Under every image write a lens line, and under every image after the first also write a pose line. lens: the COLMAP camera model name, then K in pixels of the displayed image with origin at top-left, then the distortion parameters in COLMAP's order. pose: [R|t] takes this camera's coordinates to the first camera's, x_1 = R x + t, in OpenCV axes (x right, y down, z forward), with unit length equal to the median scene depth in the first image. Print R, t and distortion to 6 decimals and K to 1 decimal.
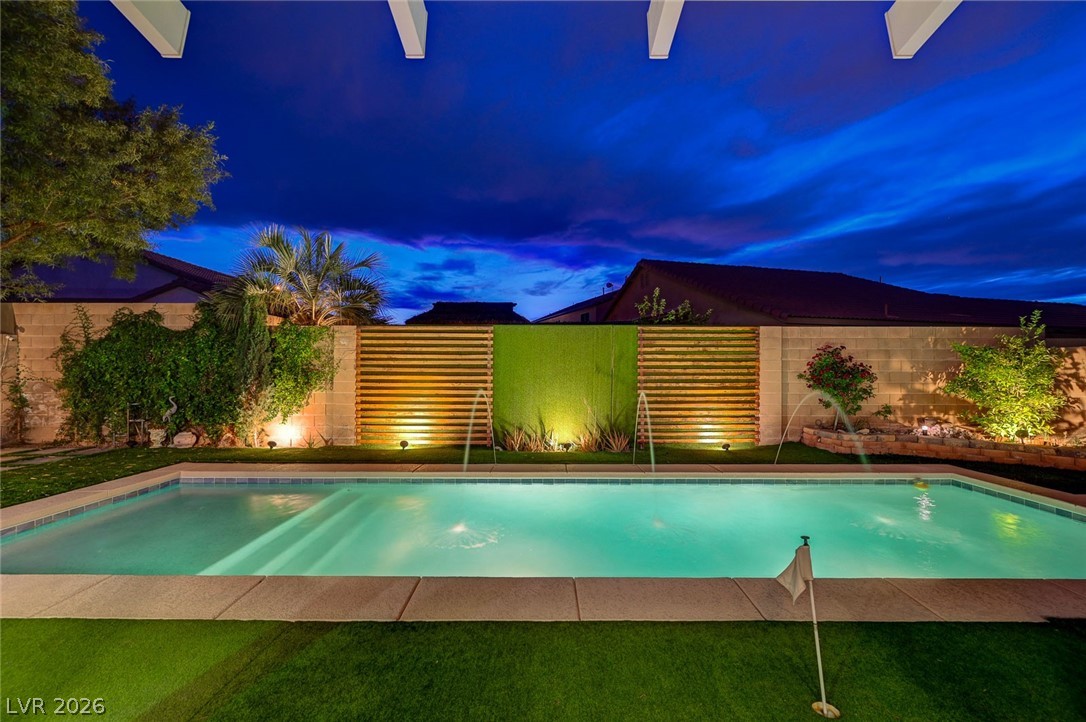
lens RADIAL K [[410.4, 0, 539.2], [0, 410.4, 367.8], [0, 0, 1]] dist [-0.004941, 0.000814]
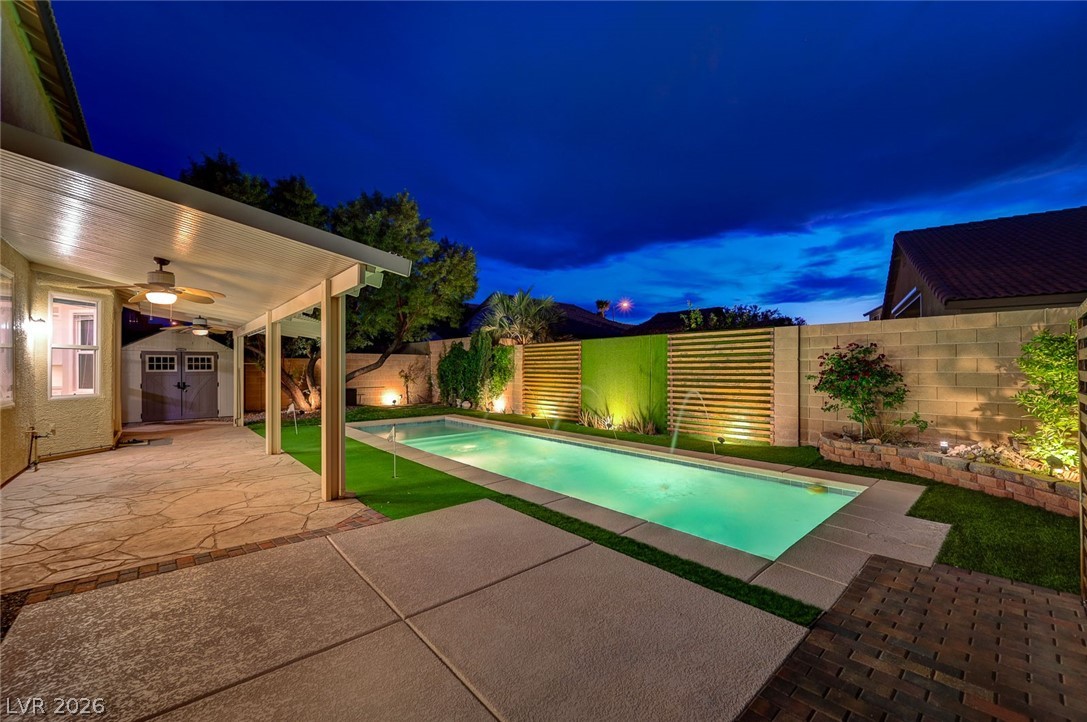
lens RADIAL K [[410.7, 0, 560.2], [0, 410.7, 366.2], [0, 0, 1]] dist [-0.004941, 0.000814]
pose [[0.695848, -0.007047, -0.718154, 0.896101], [0.010466, 0.999945, 0.000328, -0.011605], [0.718112, -0.007744, 0.695884, -0.081737]]
